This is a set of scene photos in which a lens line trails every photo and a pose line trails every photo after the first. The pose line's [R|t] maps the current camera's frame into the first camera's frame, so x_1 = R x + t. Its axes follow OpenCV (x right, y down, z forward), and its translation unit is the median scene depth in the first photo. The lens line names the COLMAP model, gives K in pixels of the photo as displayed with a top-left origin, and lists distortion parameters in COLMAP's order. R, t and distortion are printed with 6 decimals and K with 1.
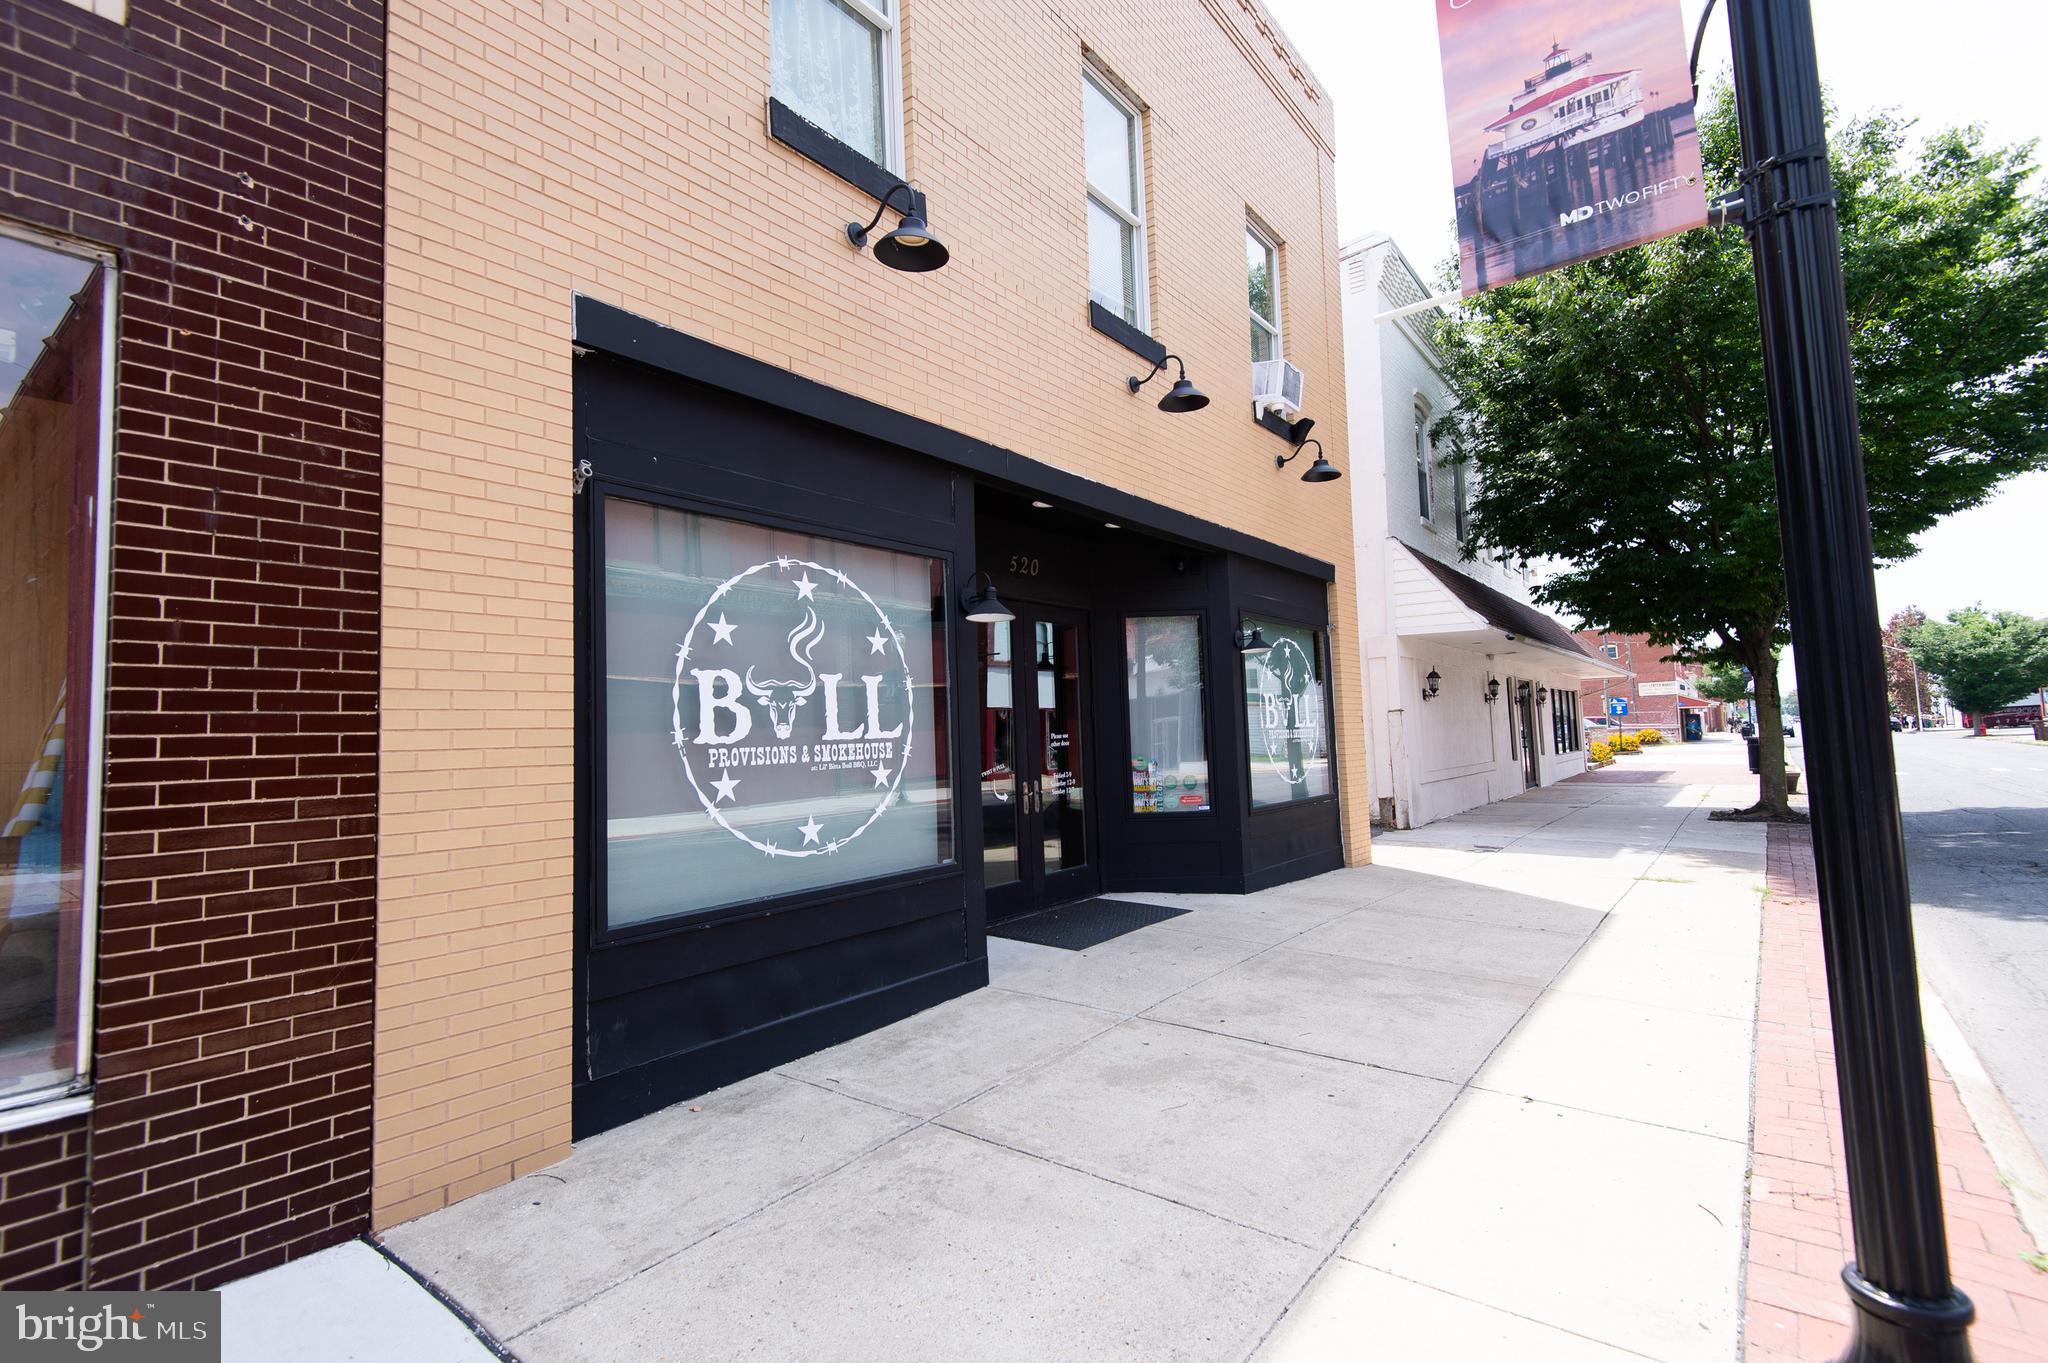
lens RADIAL K [[942.5, 0, 1032.8], [0, 942.5, 679.6], [0, 0, 1]] dist [0.021190, -0.006897]
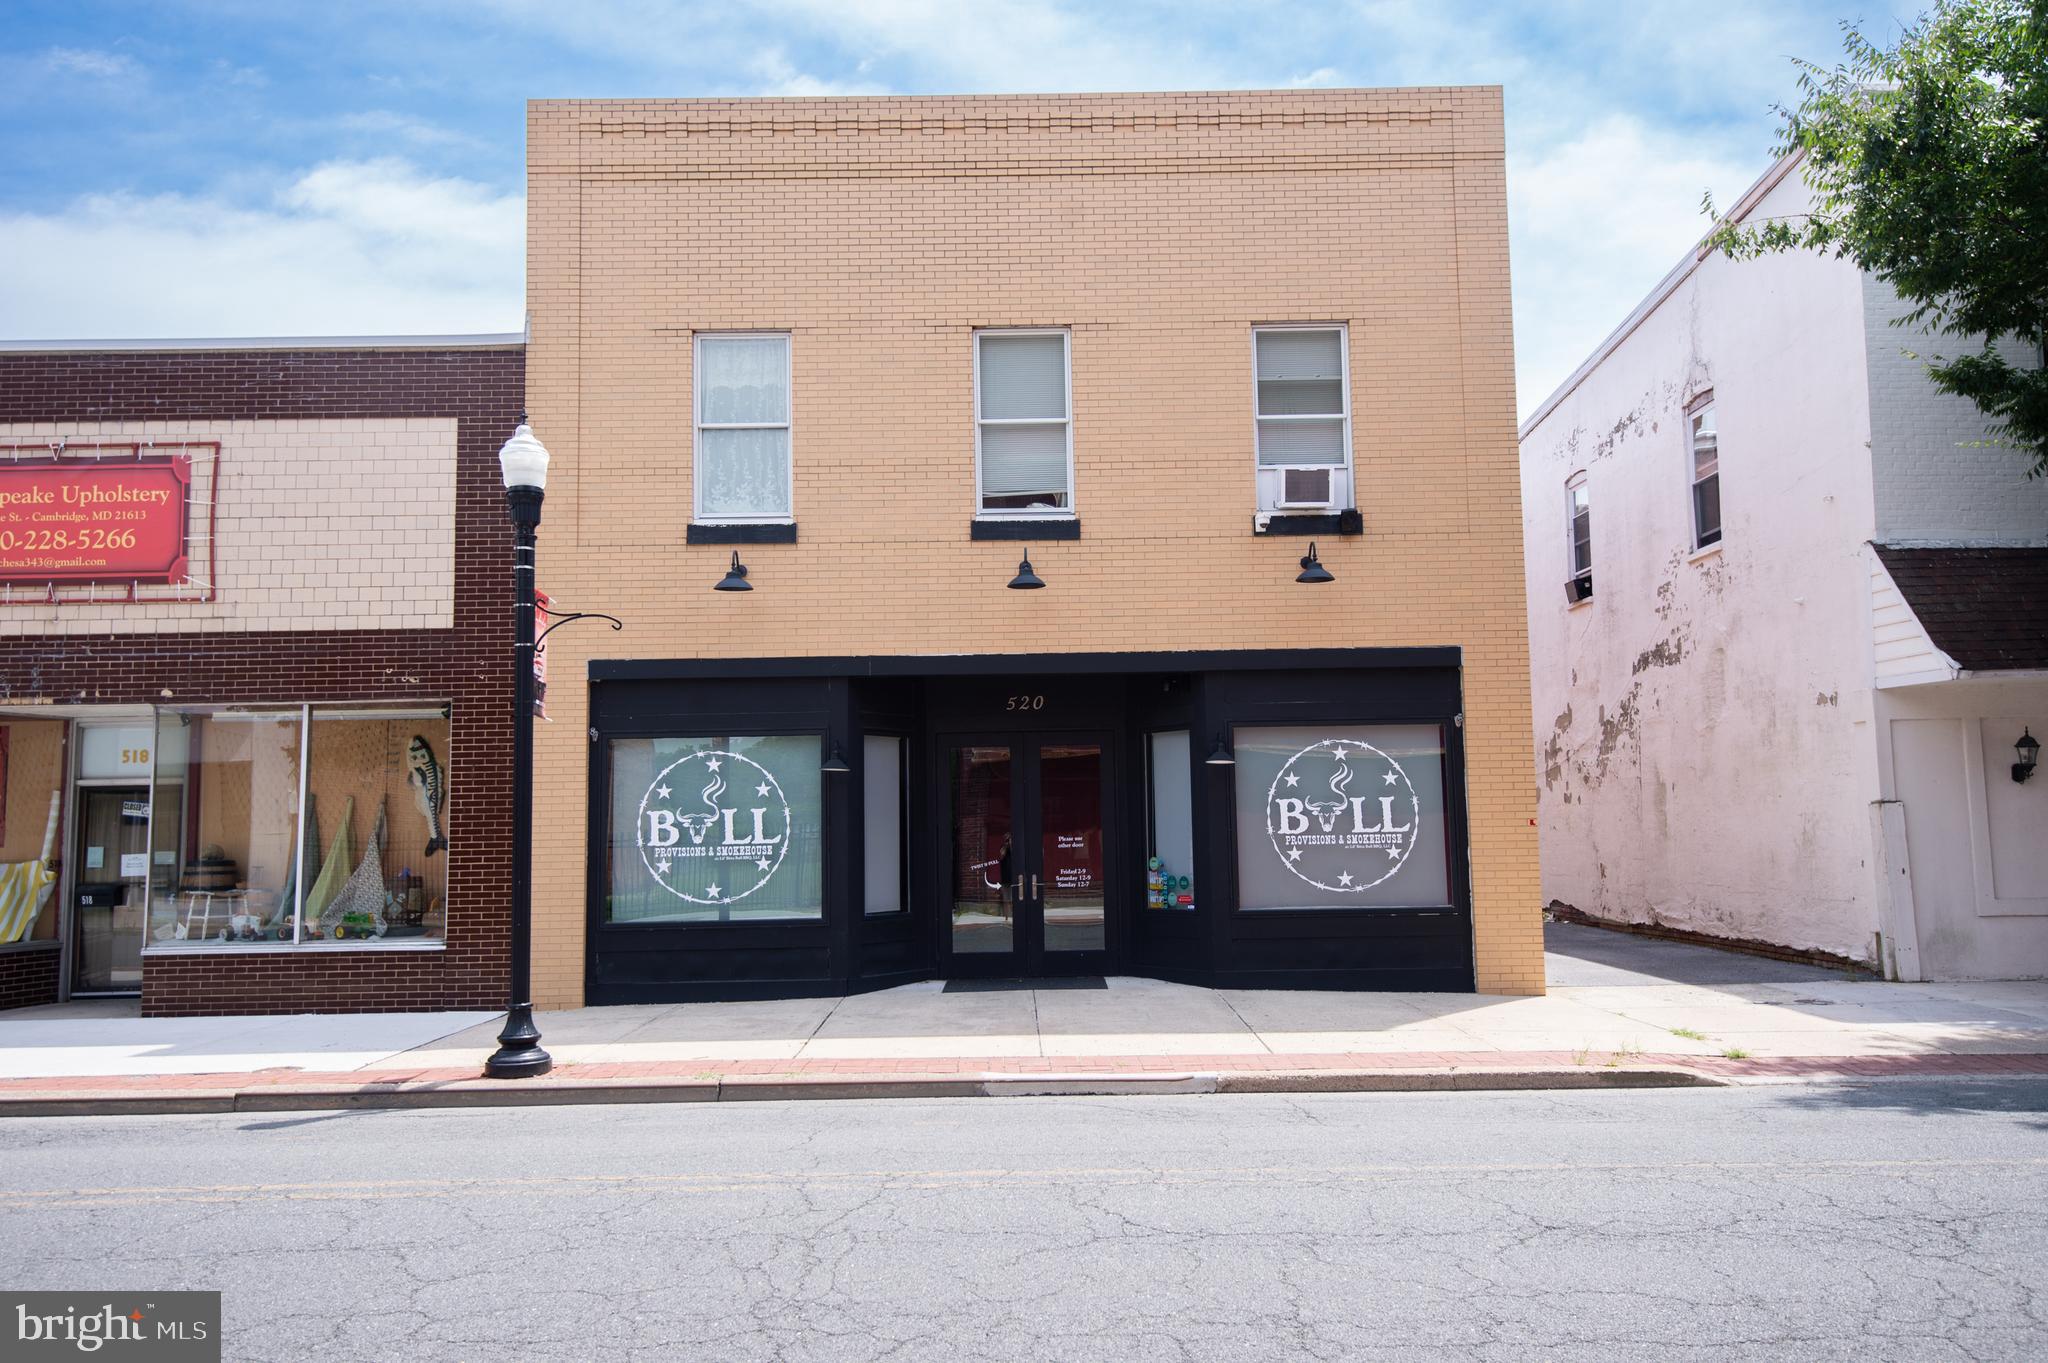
lens RADIAL K [[1480.9, 0, 1018.2], [0, 1480.9, 680.0], [0, 0, 1]] dist [0.014095, 0.005517]
pose [[0.617576, -0.060640, -0.784170, 2.890150], [0.047212, 0.998084, -0.040000, -0.137051], [0.785093, -0.012319, 0.619256, -0.447301]]
